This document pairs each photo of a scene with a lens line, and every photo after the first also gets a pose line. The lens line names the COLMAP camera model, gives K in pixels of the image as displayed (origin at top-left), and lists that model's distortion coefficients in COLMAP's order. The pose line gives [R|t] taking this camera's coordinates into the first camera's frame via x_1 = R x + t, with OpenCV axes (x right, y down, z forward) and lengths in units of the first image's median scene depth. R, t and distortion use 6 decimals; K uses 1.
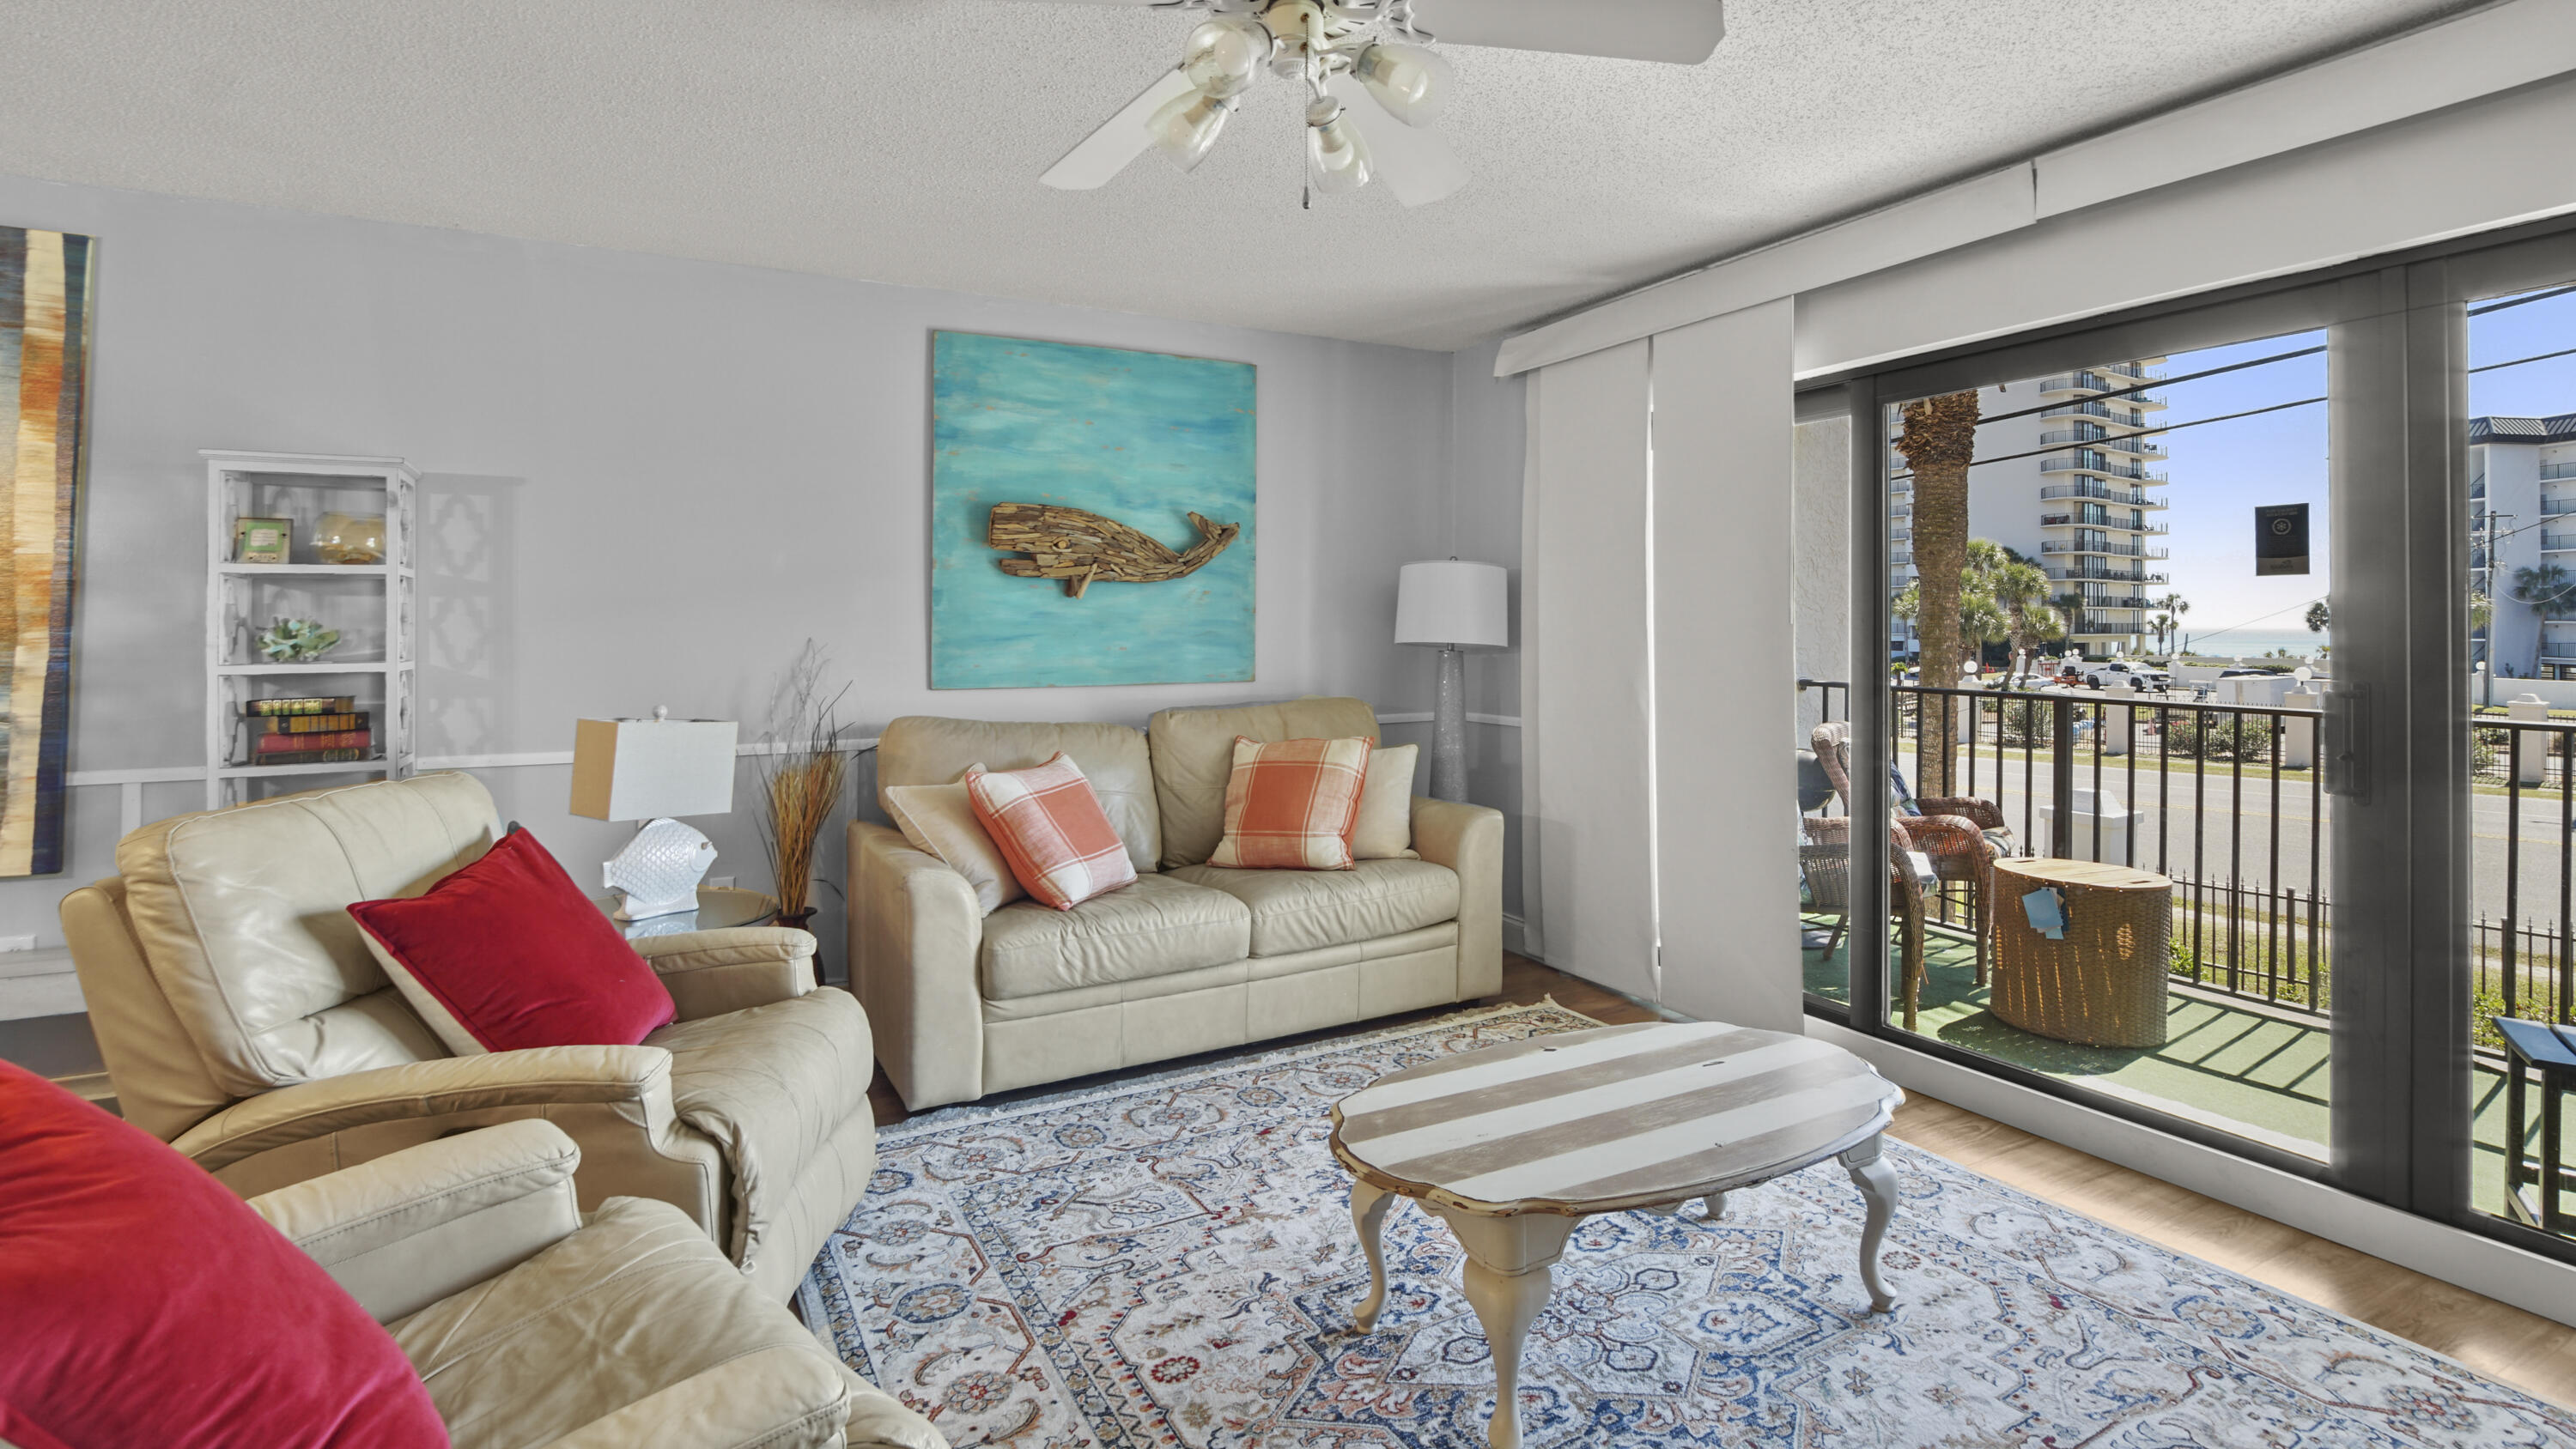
lens RADIAL K [[1209.6, 0, 1297.7], [0, 1209.6, 621.9], [0, 0, 1]] dist [-0.009228, 0.000458]
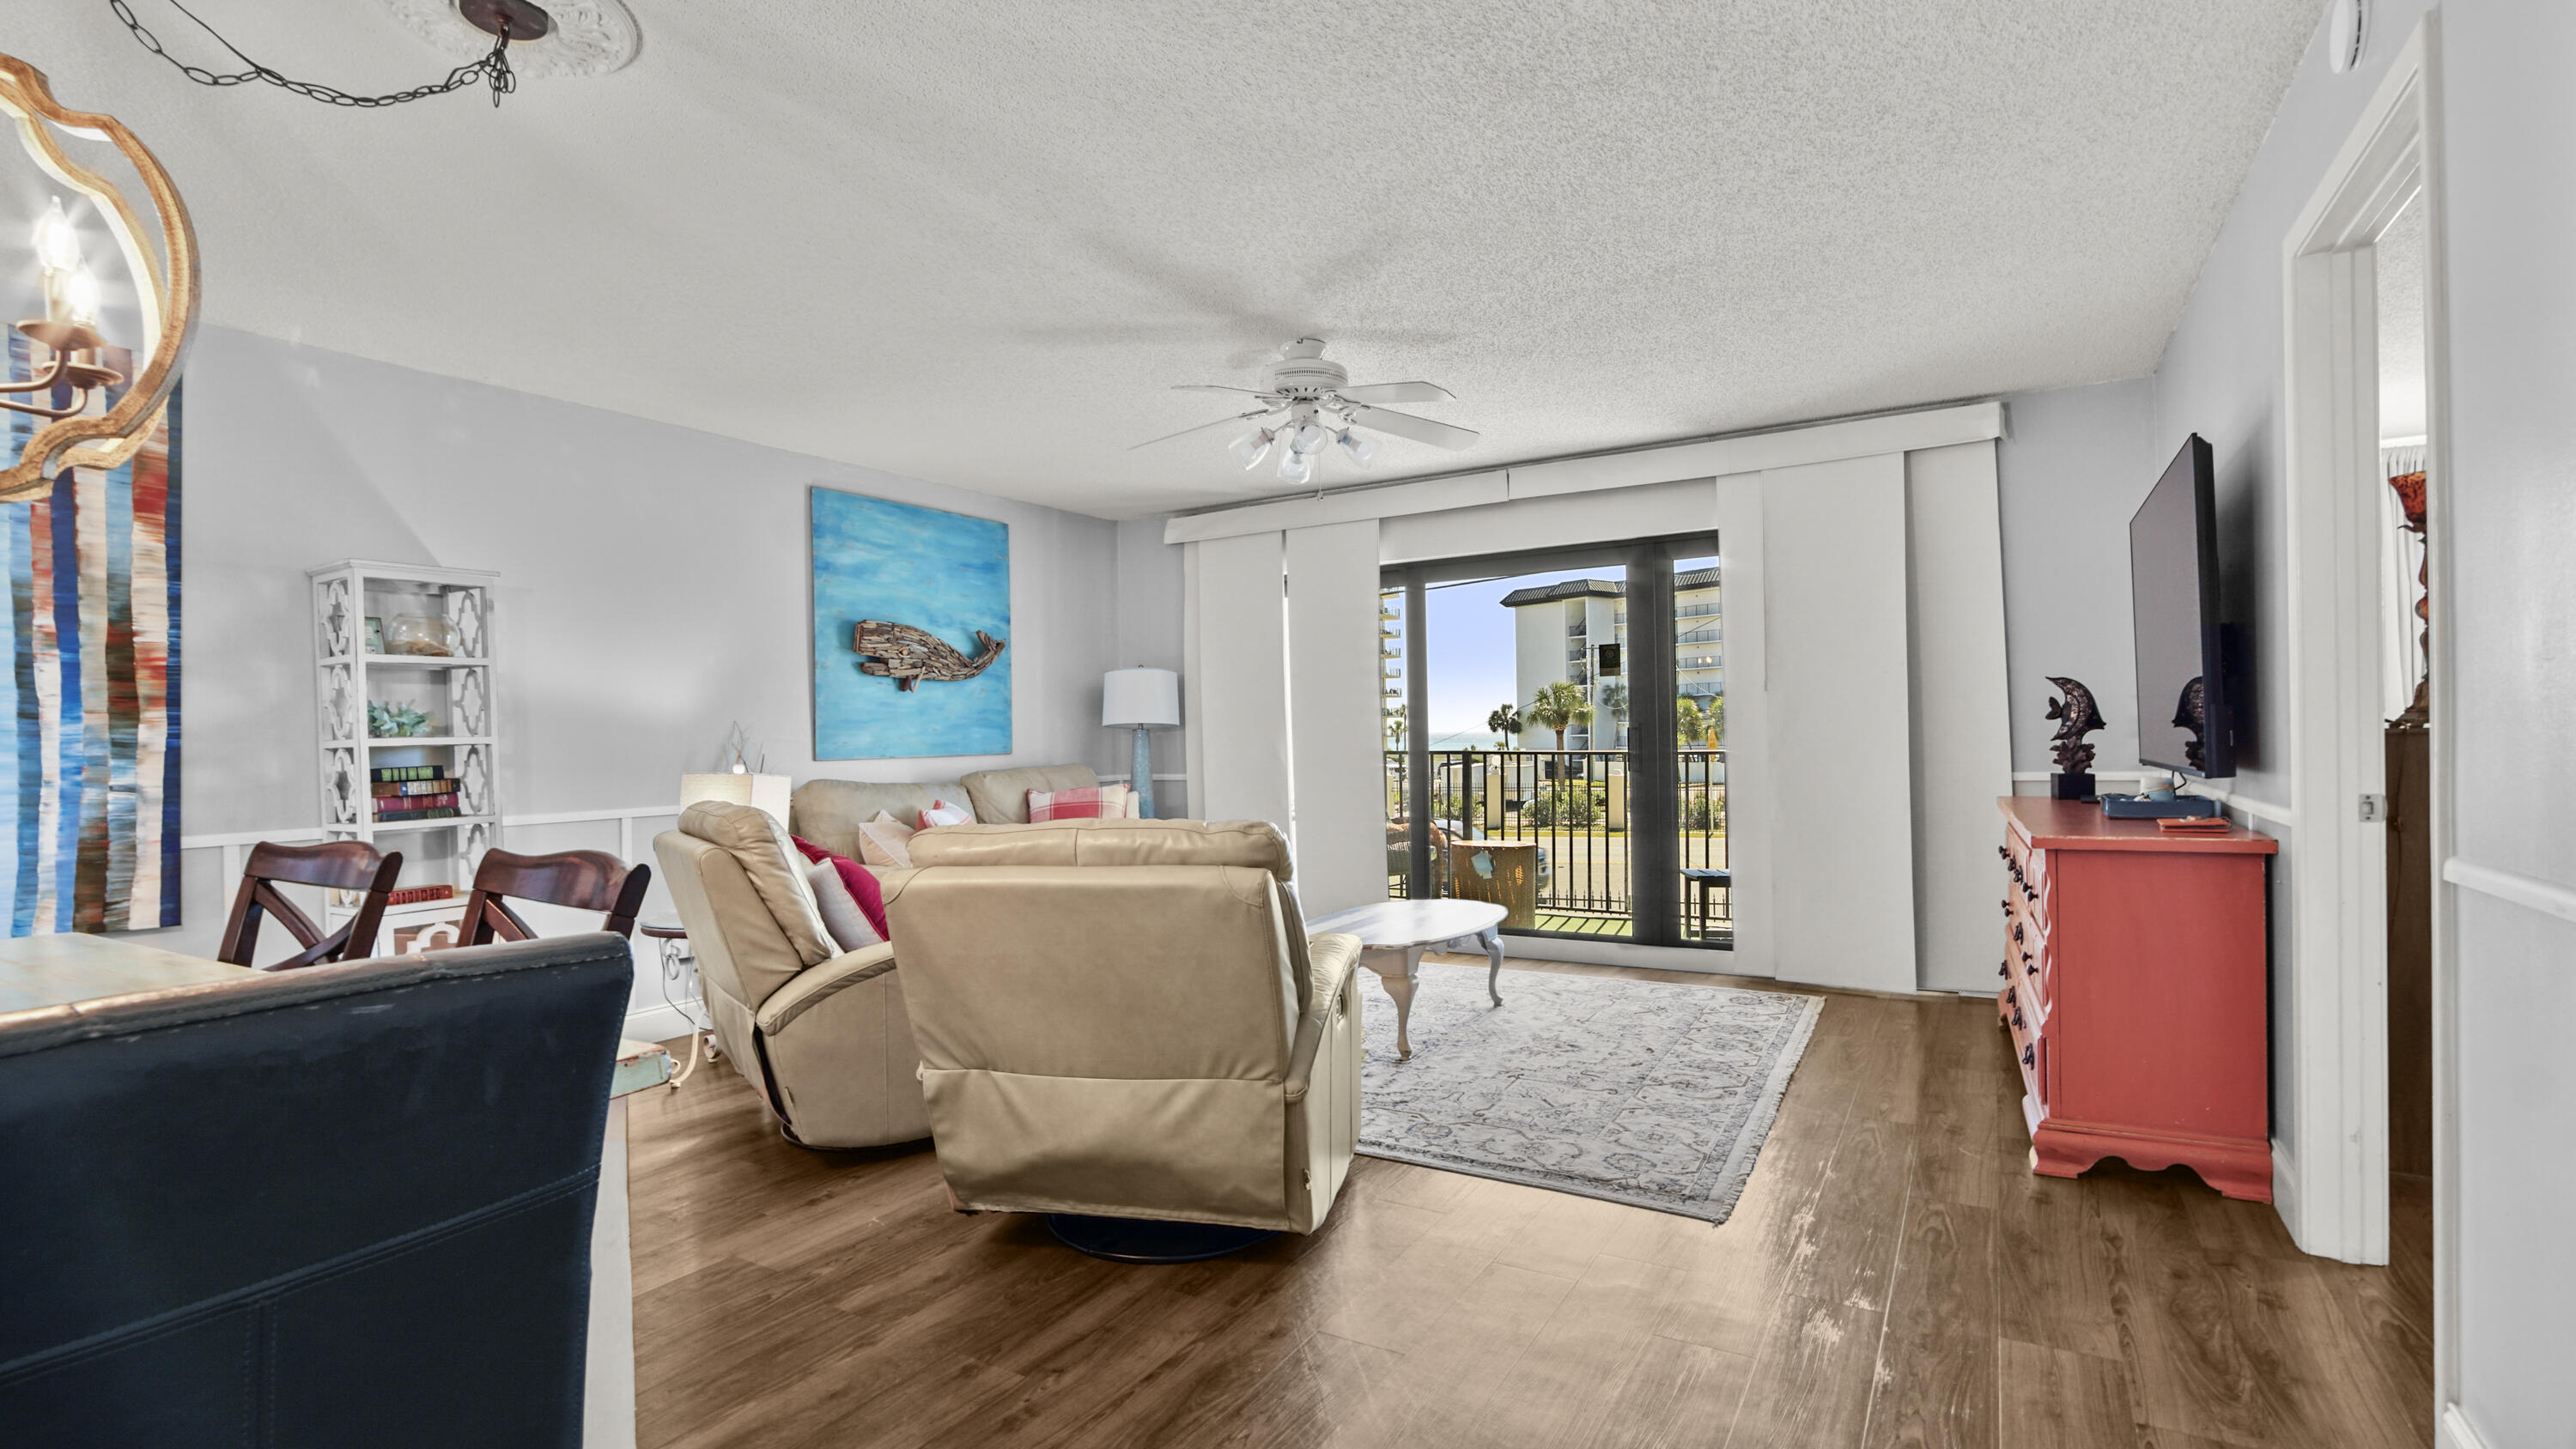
lens RADIAL K [[1186.8, 0, 1279.9], [0, 1186.8, 741.8], [0, 0, 1]] dist [-0.000189, 0.000146]
pose [[0.858580, -0.020170, 0.512283, -0.481273], [0.019250, 0.999789, 0.007102, 0.032631], [-0.512319, 0.003763, 0.858787, -0.330672]]
